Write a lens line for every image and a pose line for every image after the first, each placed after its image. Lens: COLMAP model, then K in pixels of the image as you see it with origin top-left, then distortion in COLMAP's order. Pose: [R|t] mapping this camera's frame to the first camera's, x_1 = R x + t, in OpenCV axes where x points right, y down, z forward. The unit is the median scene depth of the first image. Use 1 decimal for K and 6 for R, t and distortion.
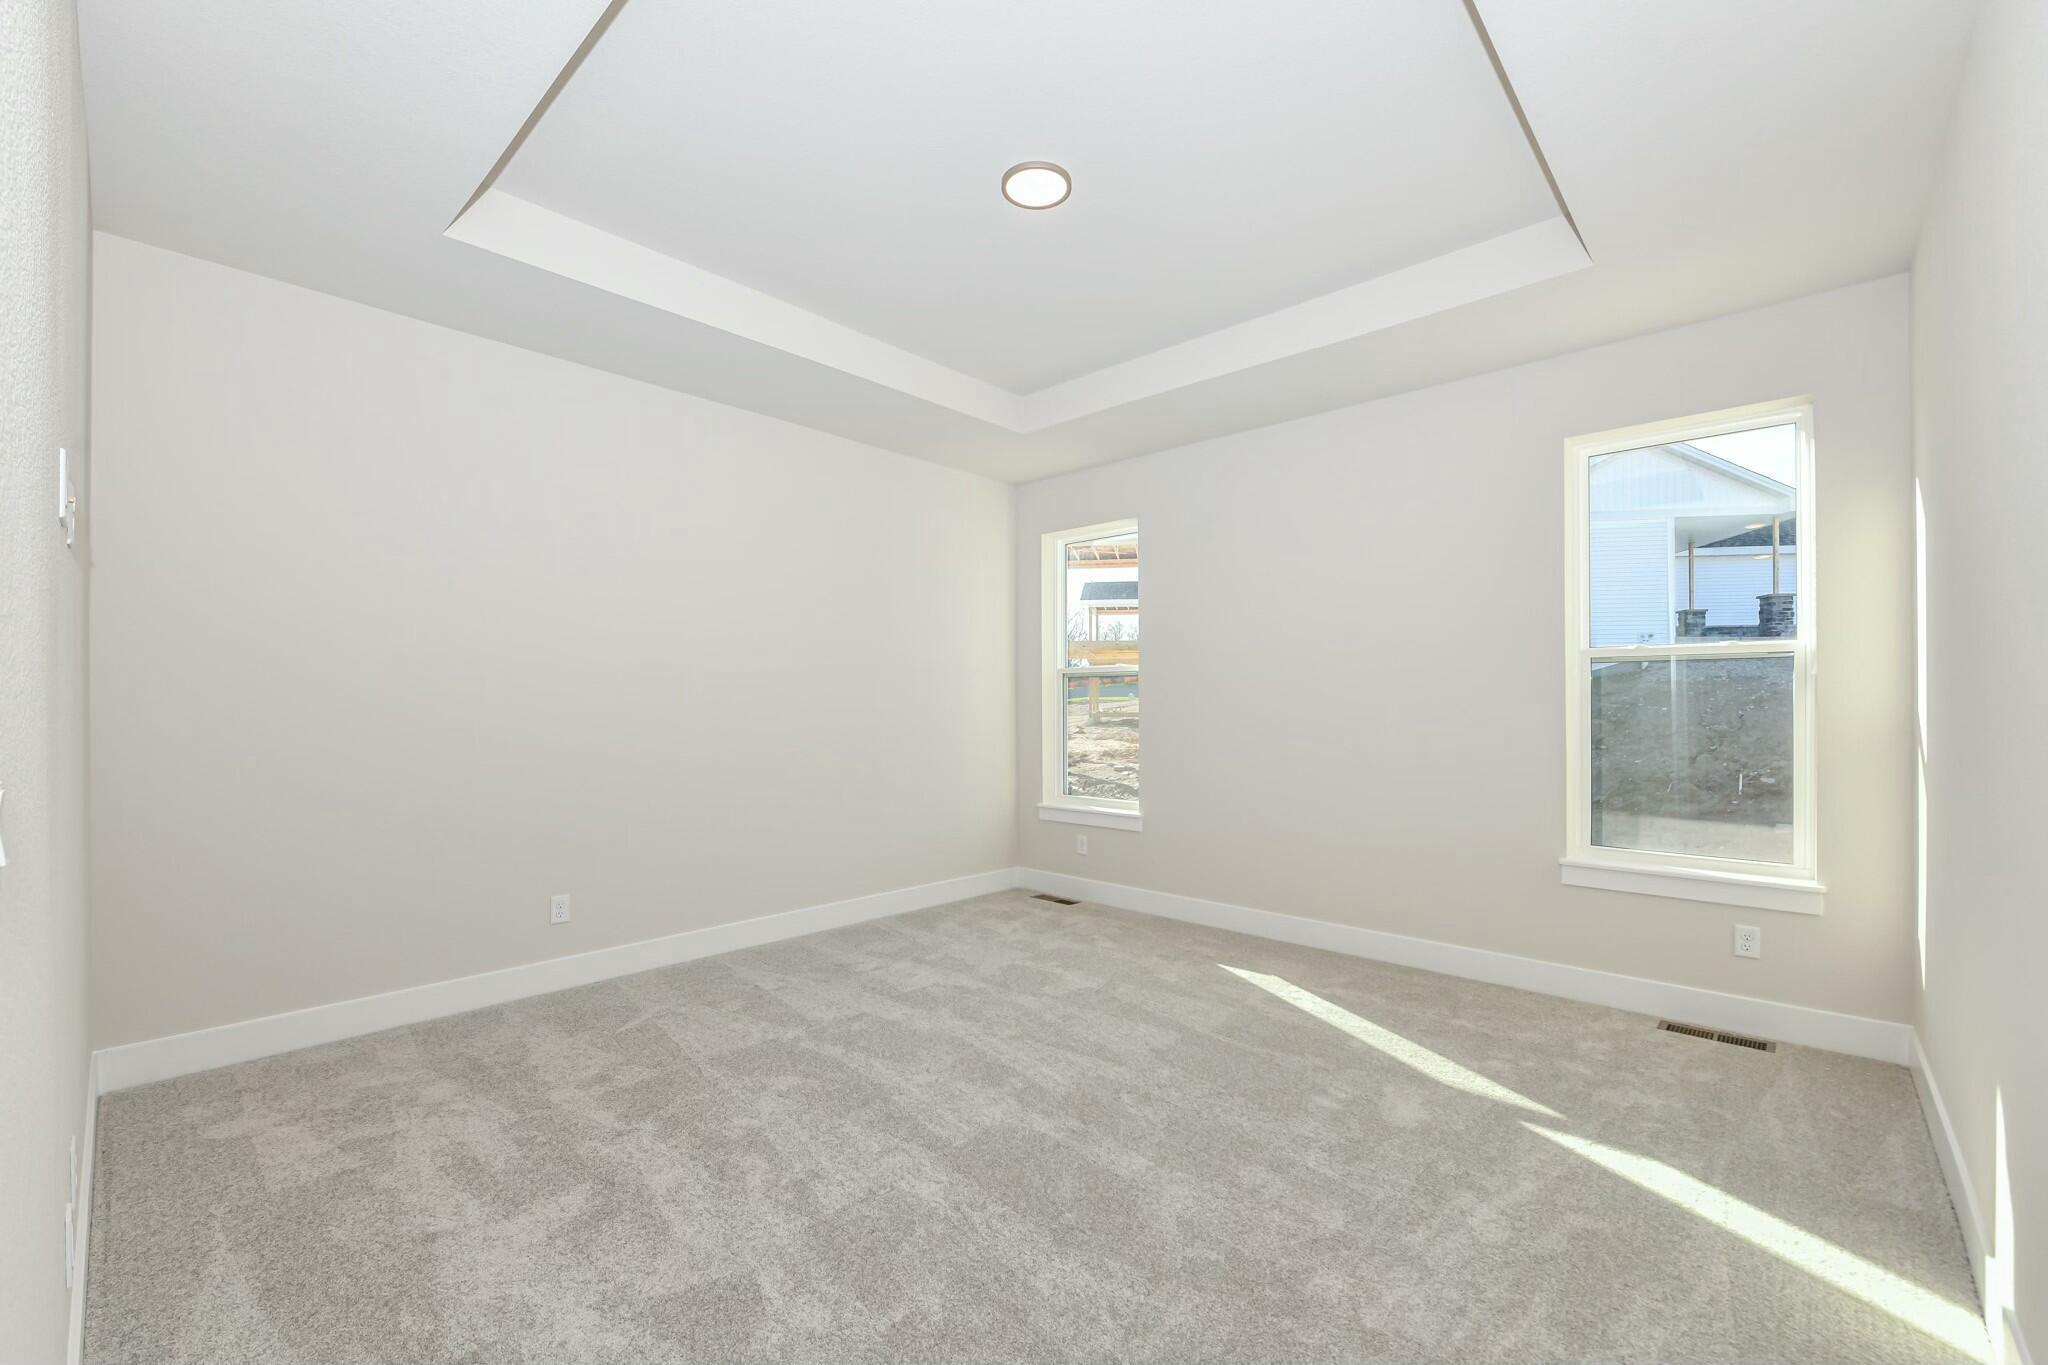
lens RADIAL K [[827.8, 0, 1024.2], [0, 827.8, 673.2], [0, 0, 1]] dist [-0.000650, -0.000320]
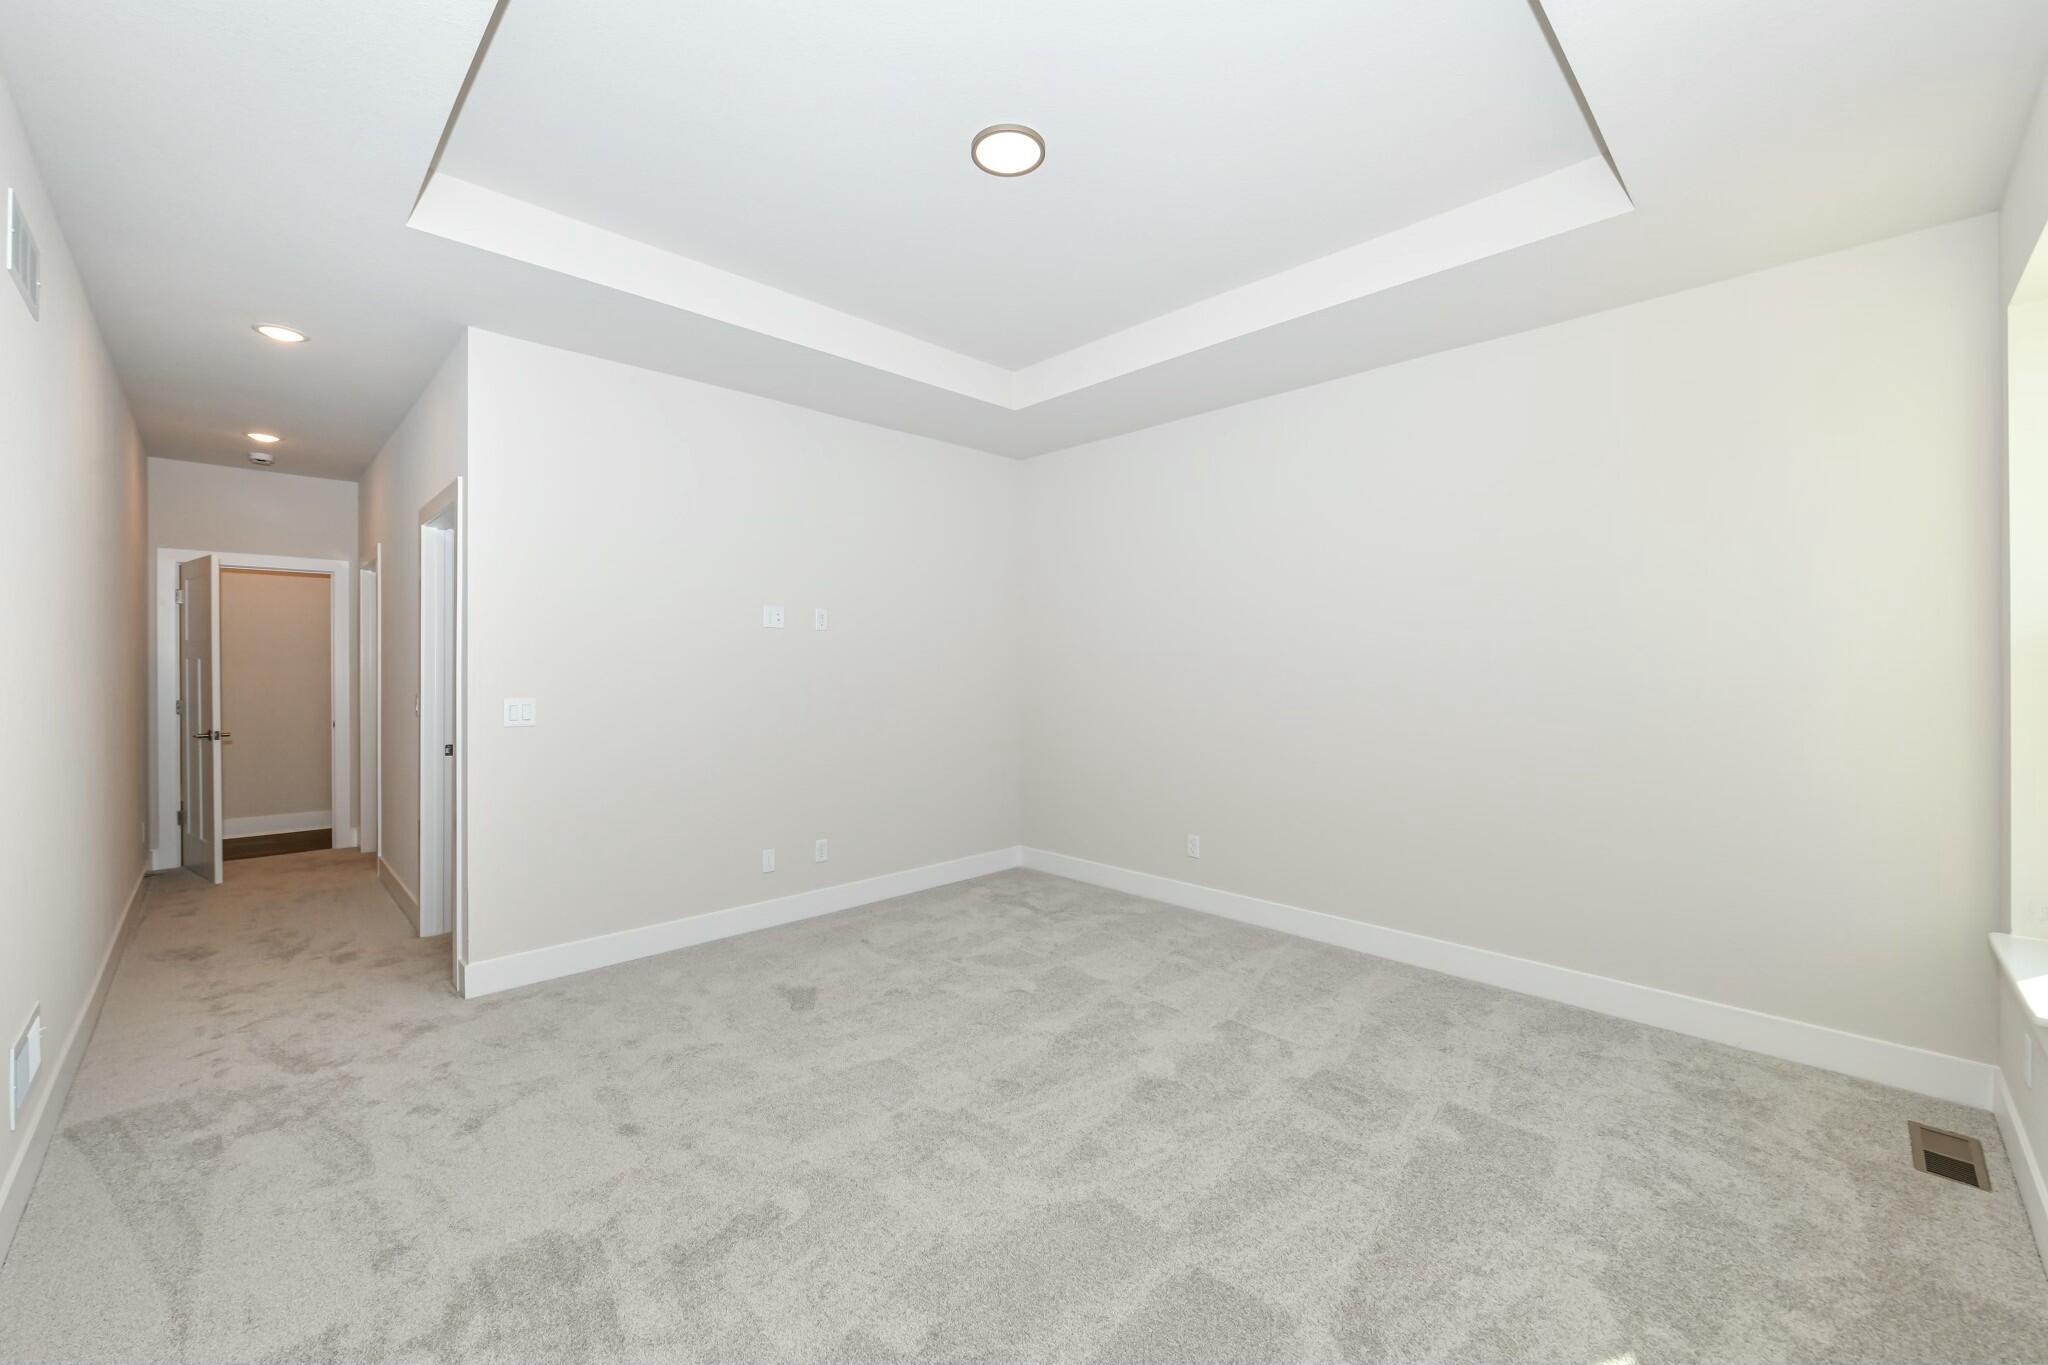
lens RADIAL K [[827.8, 0, 1024.2], [0, 827.8, 673.2], [0, 0, 1]] dist [-0.000650, -0.000320]
pose [[-0.048179, 0.002305, -0.998836, 0.790388], [0.034142, 0.999417, 0.000659, 0.016205], [0.998255, -0.034071, -0.048230, 0.909299]]
